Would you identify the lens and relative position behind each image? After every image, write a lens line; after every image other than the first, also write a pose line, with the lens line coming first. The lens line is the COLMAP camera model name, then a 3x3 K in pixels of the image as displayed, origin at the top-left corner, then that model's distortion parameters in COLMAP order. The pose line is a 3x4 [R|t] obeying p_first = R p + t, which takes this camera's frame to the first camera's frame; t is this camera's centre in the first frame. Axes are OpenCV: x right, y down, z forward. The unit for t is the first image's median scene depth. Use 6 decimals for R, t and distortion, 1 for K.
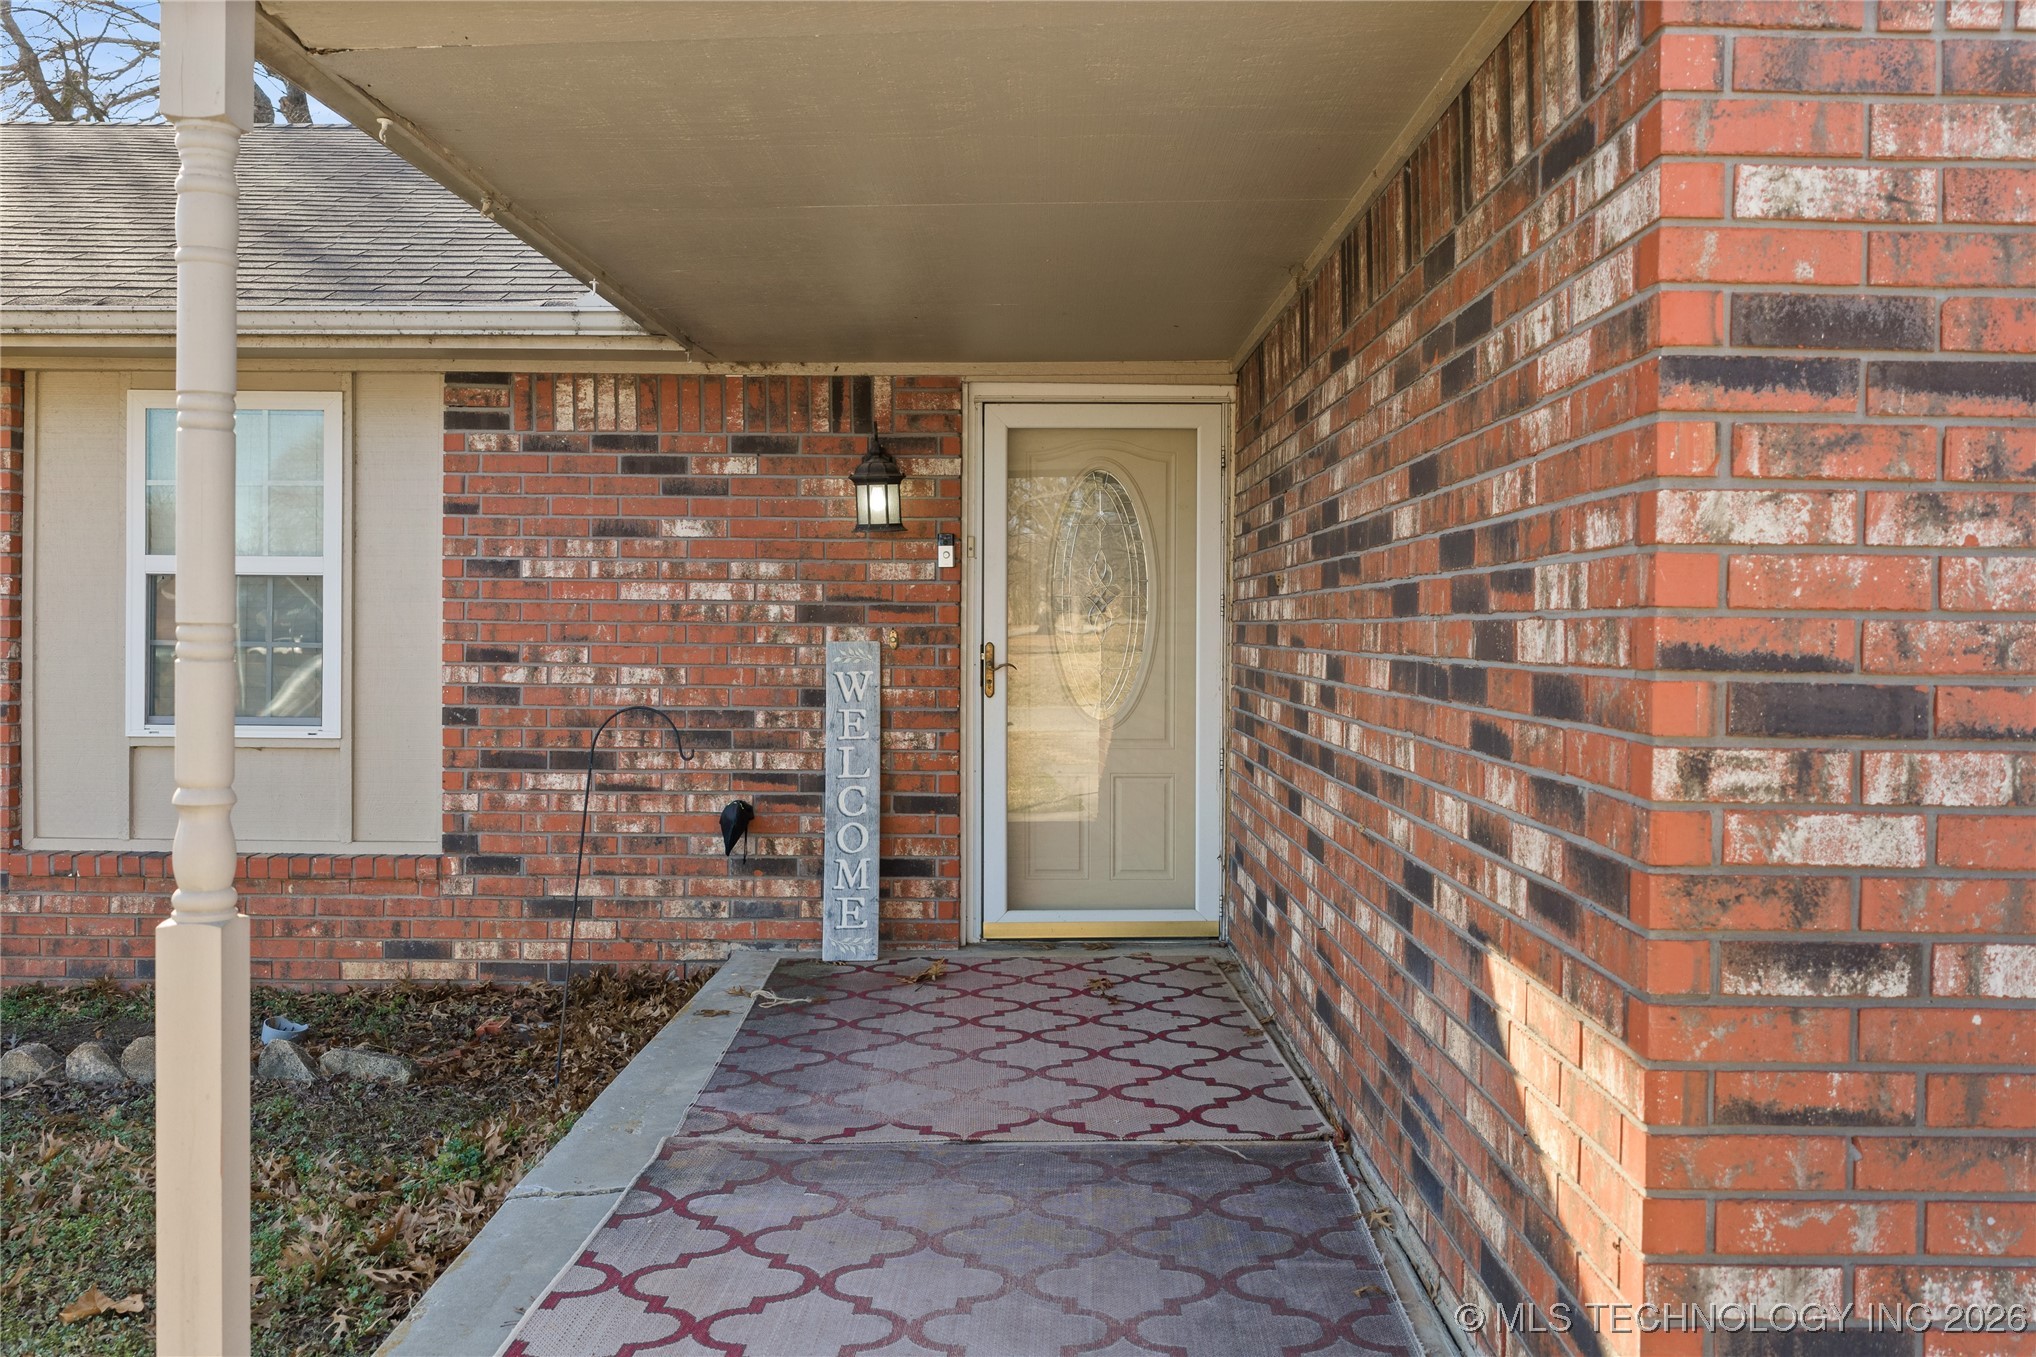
lens RADIAL K [[1731.8, 0, 1018.5], [0, 1731.8, 630.0], [0, 0, 1]] dist [0.018375, -0.037195]
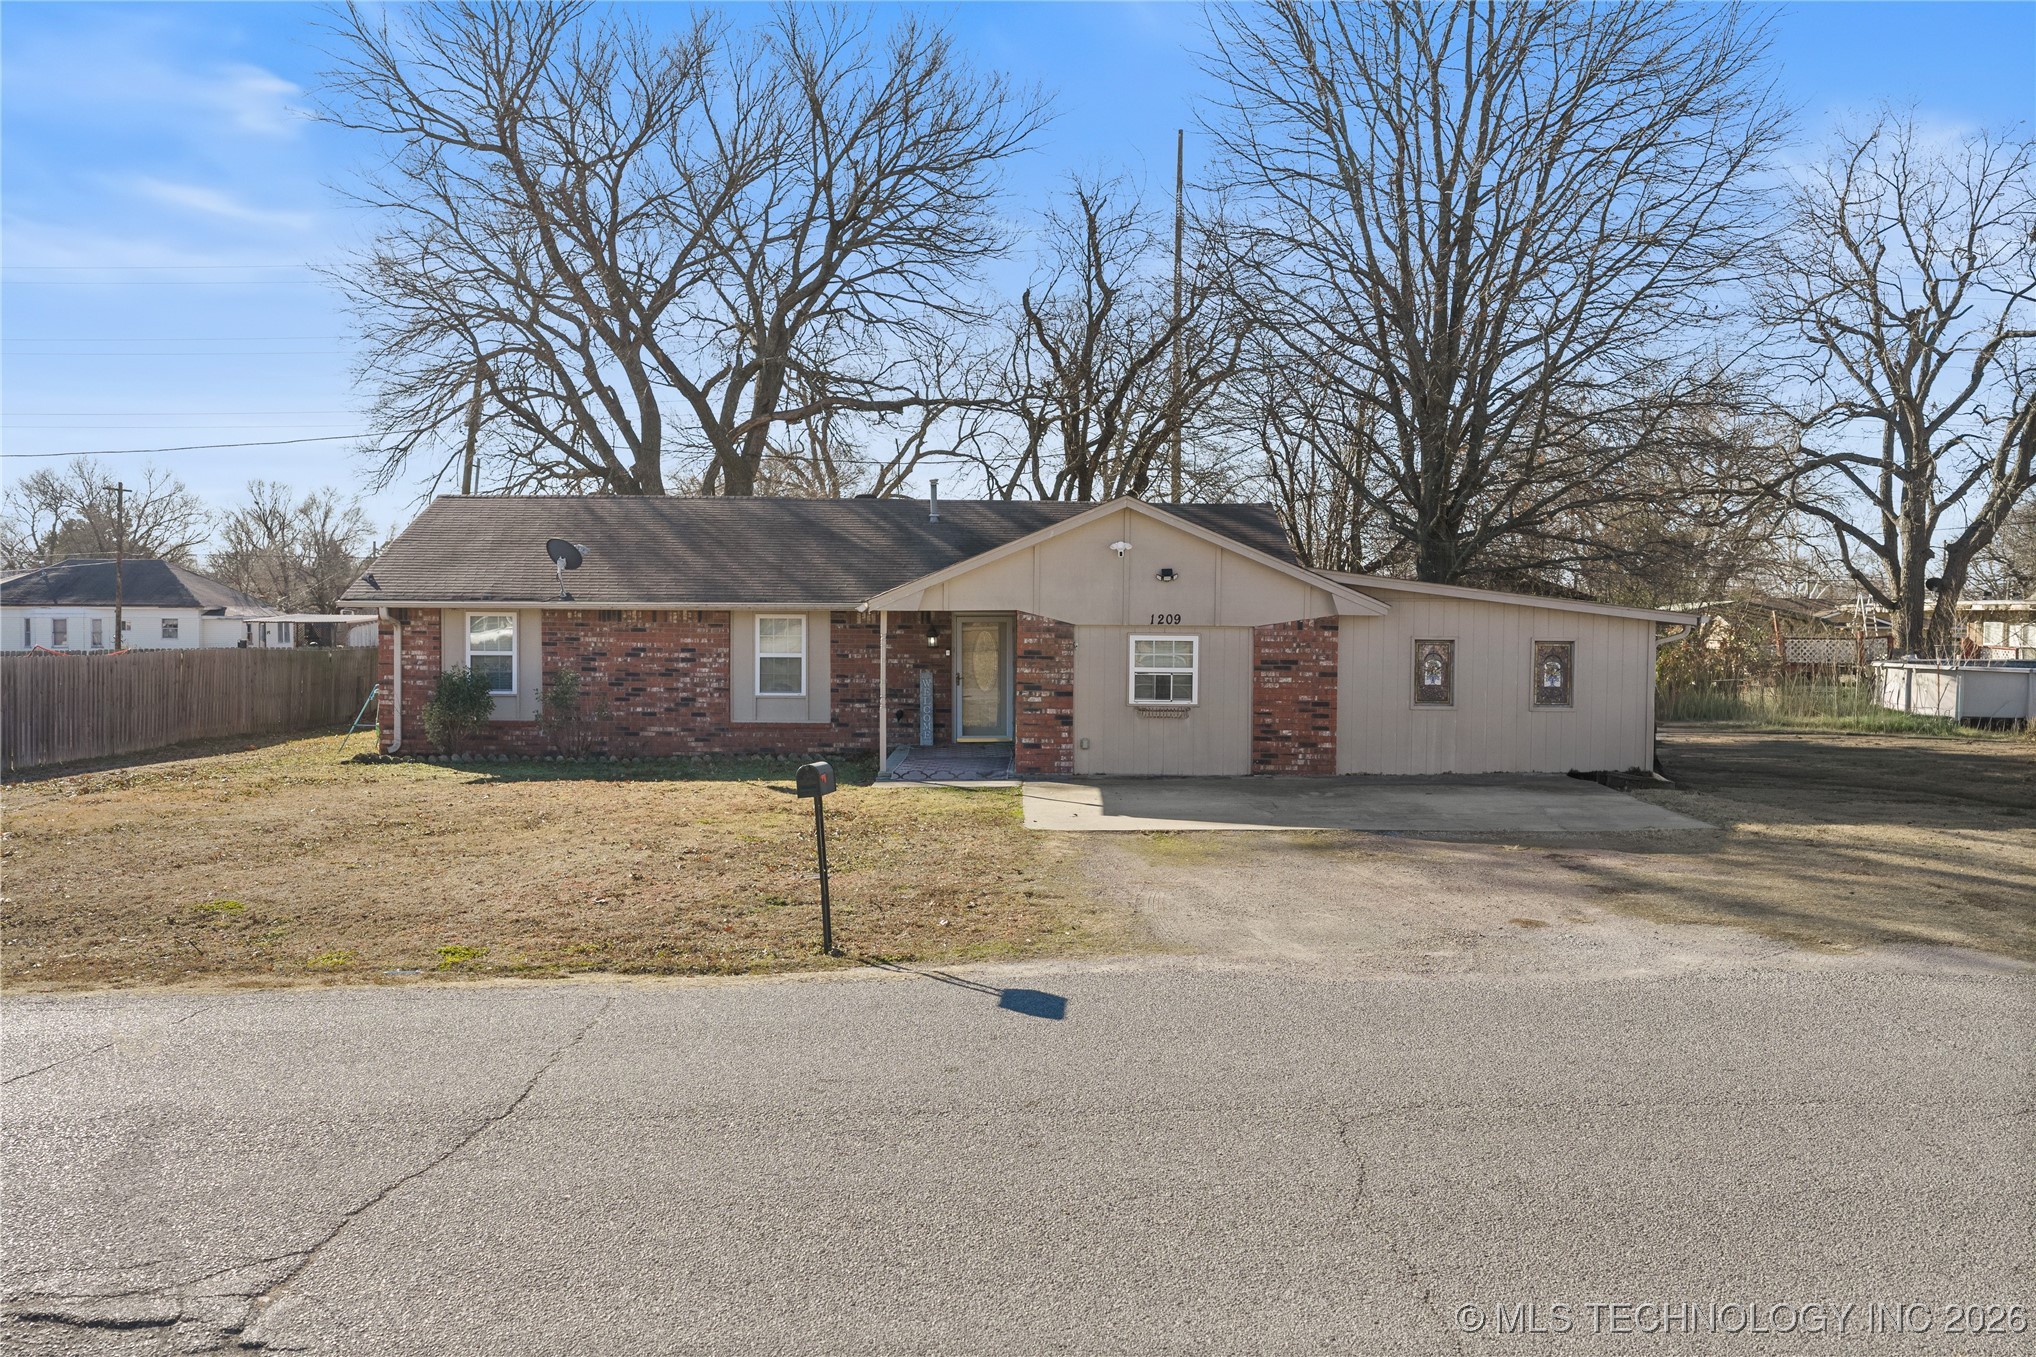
lens RADIAL K [[1731.8, 0, 1018.5], [0, 1731.8, 630.0], [0, 0, 1]] dist [0.018375, -0.037195]
pose [[0.999904, -0.000658, 0.013838, 0.073761], [0.000544, 0.999966, 0.008279, -0.137357], [-0.013843, -0.008271, 0.999870, -3.340199]]
